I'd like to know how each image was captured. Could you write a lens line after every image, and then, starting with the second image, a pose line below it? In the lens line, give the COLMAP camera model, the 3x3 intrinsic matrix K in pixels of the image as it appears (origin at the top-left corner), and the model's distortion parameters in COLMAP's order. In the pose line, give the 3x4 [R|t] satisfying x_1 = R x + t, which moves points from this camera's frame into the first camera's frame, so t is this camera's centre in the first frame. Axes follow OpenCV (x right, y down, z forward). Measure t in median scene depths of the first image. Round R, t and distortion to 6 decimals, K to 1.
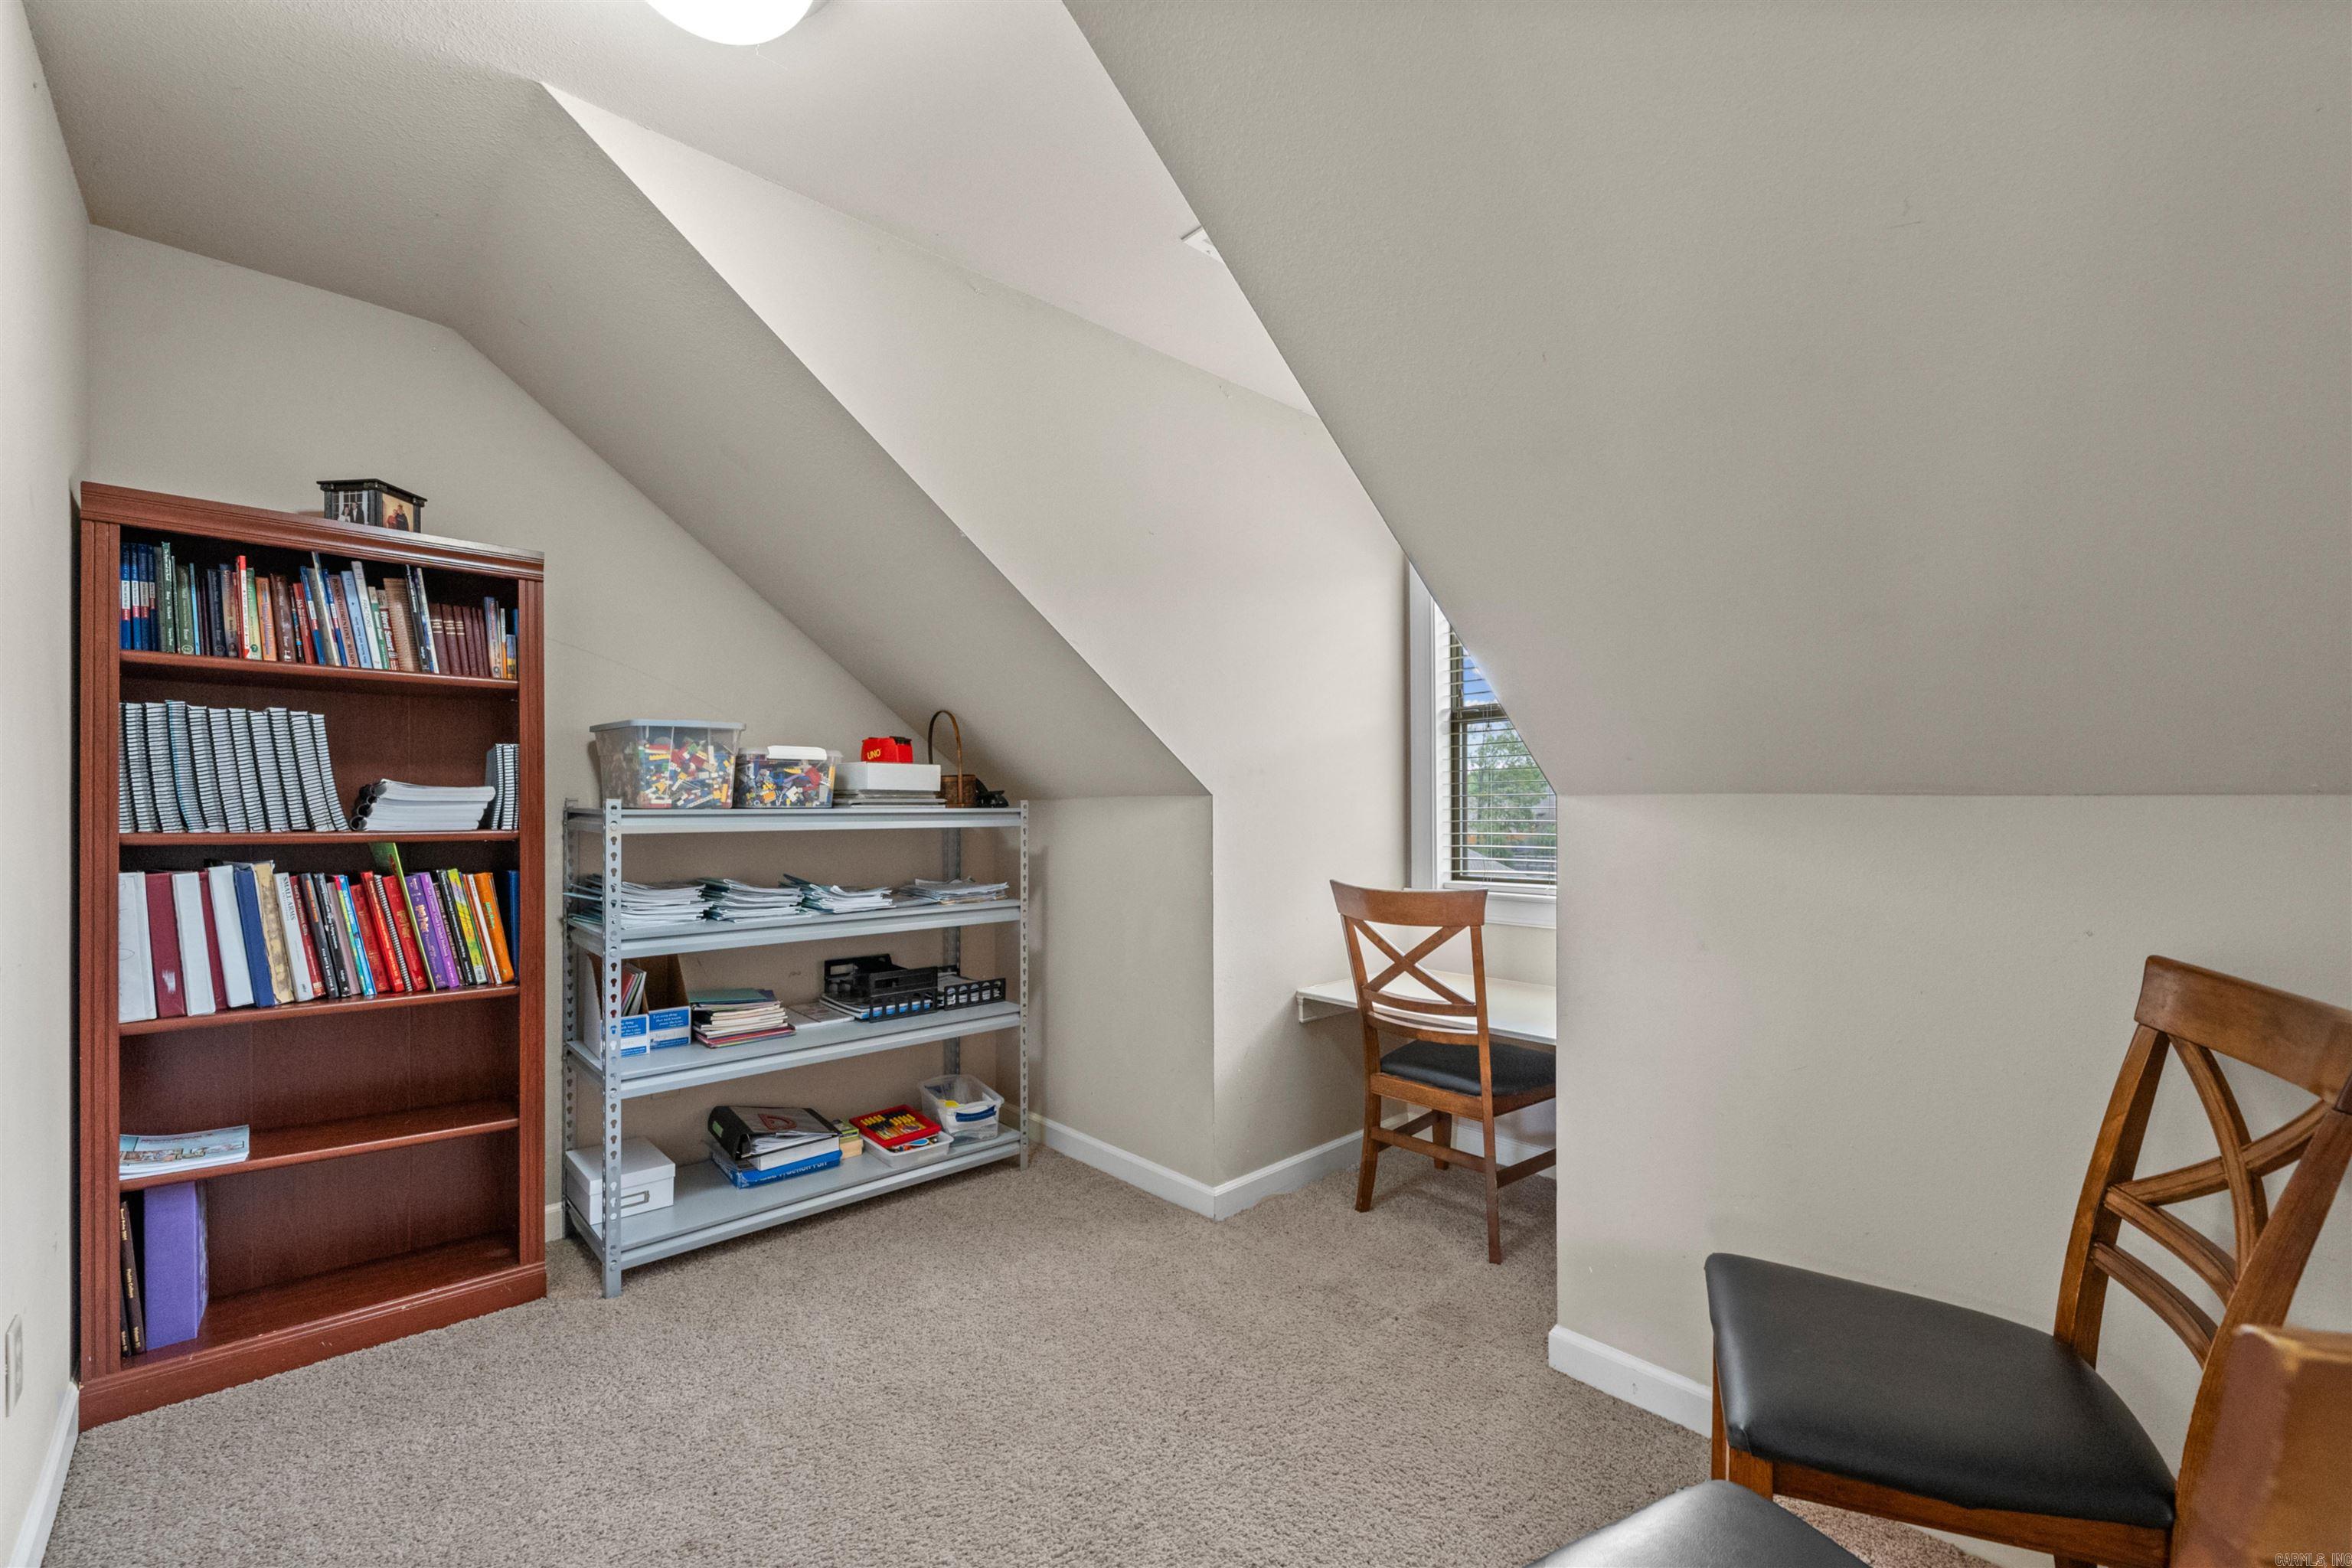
lens RADIAL K [[973.4, 0, 1167.7], [0, 973.4, 790.4], [0, 0, 1]] dist [0.007198, -0.003349]
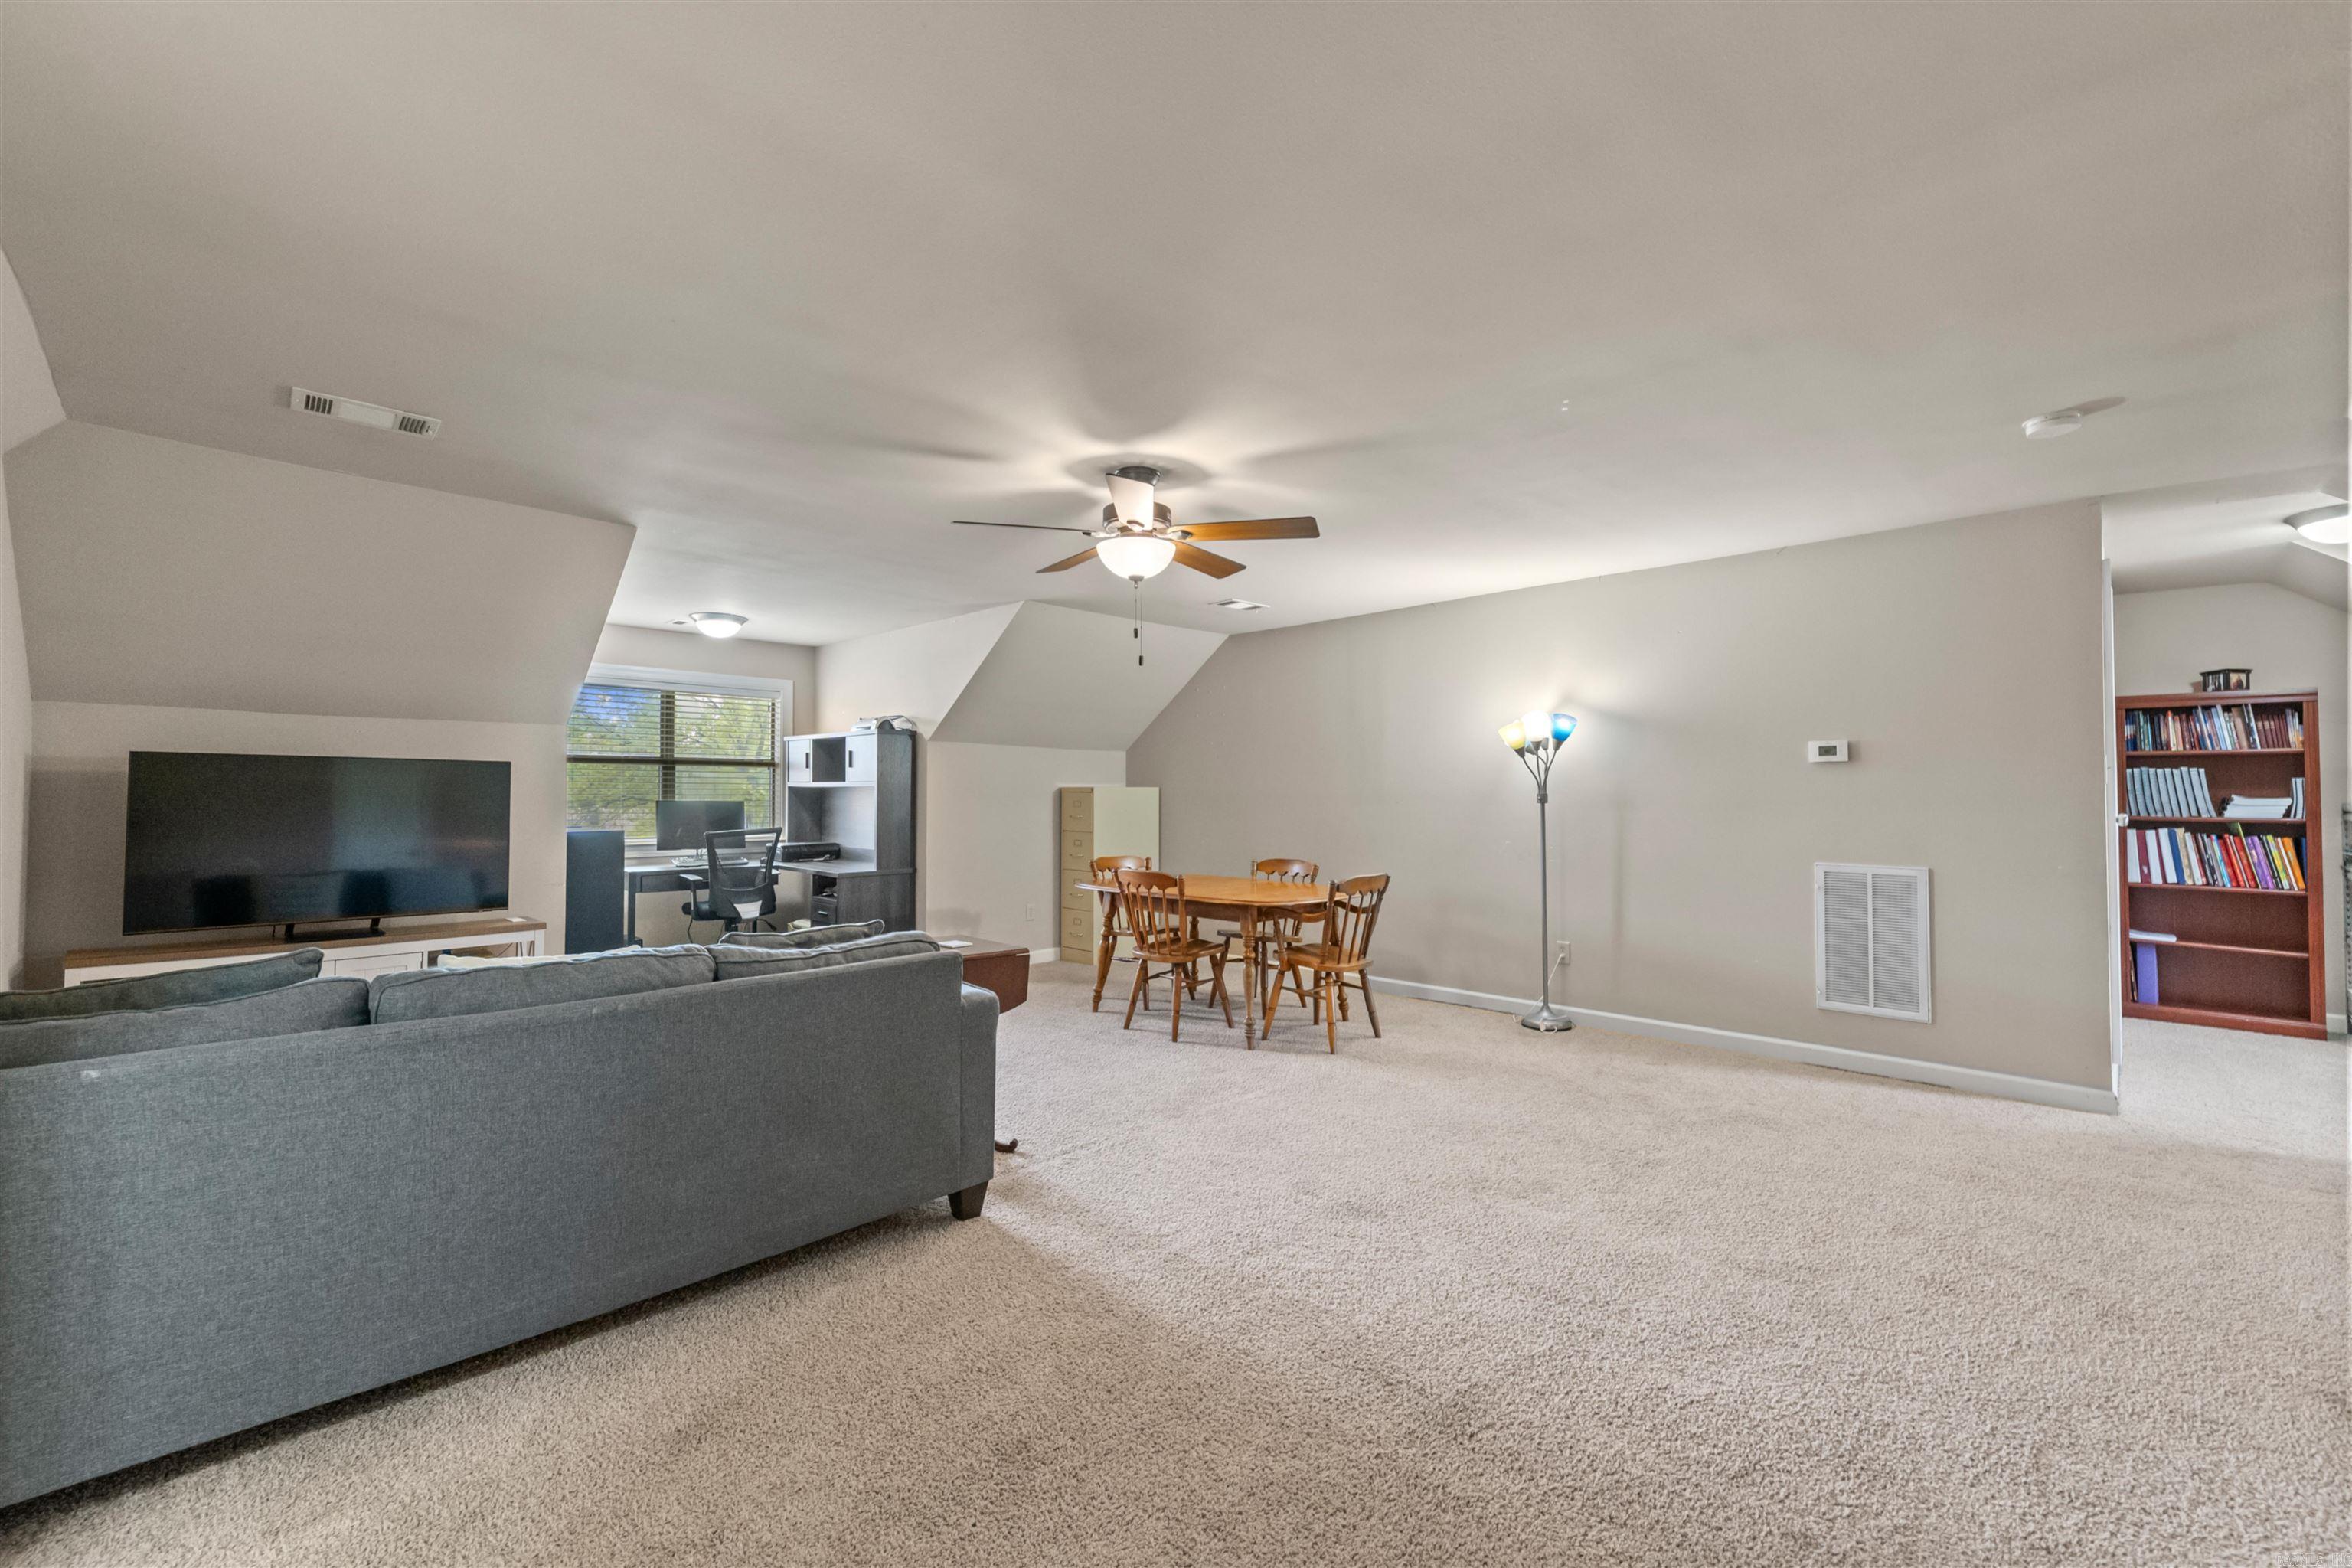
lens RADIAL K [[973.4, 0, 1166.1], [0, 973.4, 786.2], [0, 0, 1]] dist [0.007198, -0.003349]
pose [[0.056081, -0.016907, -0.998283, 1.440852], [0.002292, 0.999856, -0.016805, -0.000008], [0.998424, -0.001345, 0.056112, -1.743670]]
